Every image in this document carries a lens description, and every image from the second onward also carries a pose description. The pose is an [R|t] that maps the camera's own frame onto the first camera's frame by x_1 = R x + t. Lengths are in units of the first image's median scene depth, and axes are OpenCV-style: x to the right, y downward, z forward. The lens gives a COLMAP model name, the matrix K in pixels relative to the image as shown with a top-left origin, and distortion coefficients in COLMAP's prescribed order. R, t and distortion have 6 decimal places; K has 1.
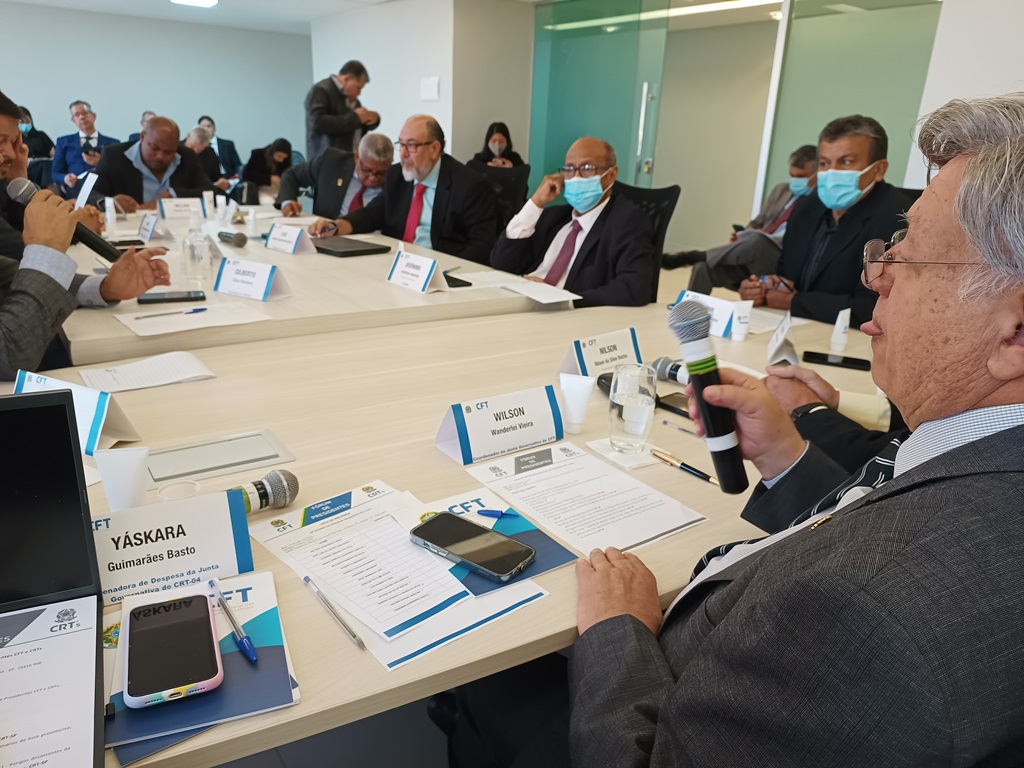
lens RADIAL K [[739.7, 0, 512.0], [0, 739.7, 384.0], [0, 0, 1]] dist [0.012997, -0.003279]
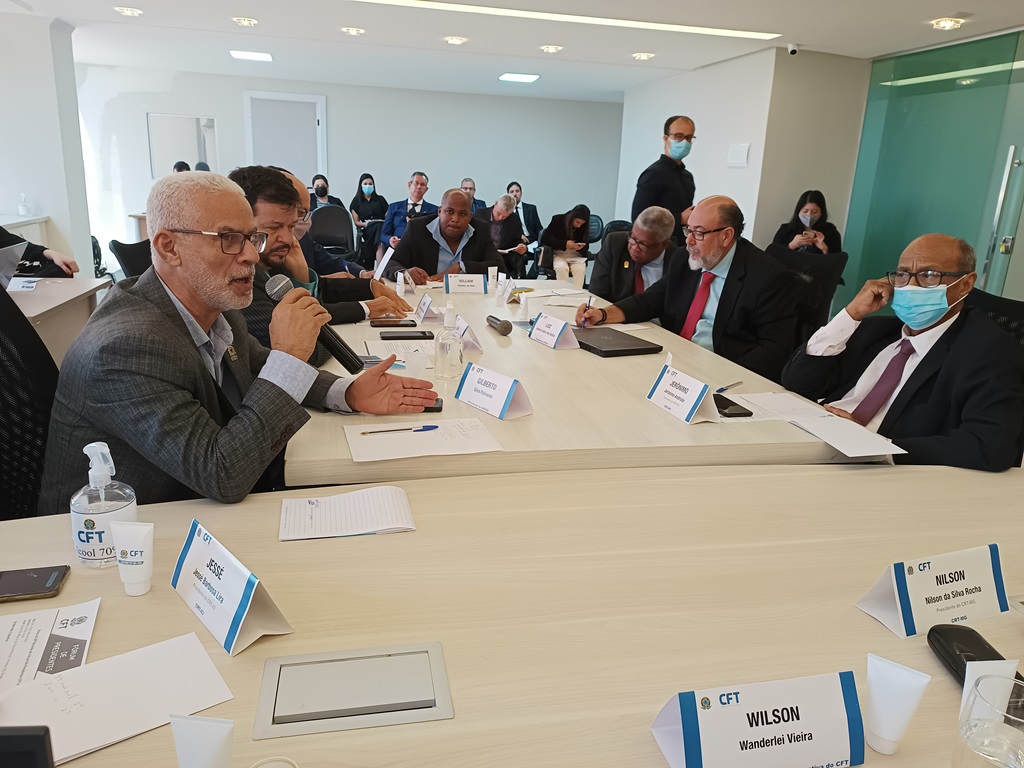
lens RADIAL K [[733.0, 0, 512.0], [0, 733.0, 384.0], [0, 0, 1]] dist [0.029947, -0.027488]
pose [[0.923205, 0.101110, -0.370768, -0.002268], [-0.126247, 0.991018, -0.044096, -0.085562], [0.362979, 0.087518, 0.927678, 0.142434]]
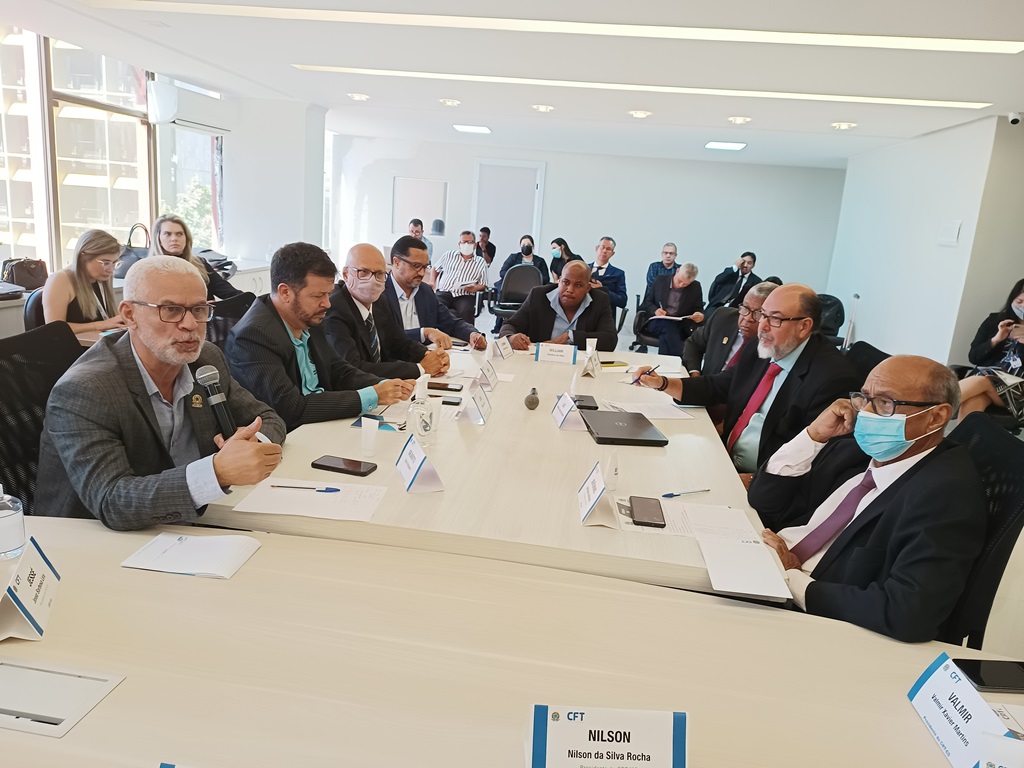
lens RADIAL K [[739.7, 0, 512.0], [0, 739.7, 384.0], [0, 0, 1]] dist [0.012997, -0.003279]
pose [[0.733423, 0.162735, -0.660005, 0.262644], [-0.258833, 0.964639, -0.049778, -0.169465], [0.628566, 0.207340, 0.749610, 0.262544]]
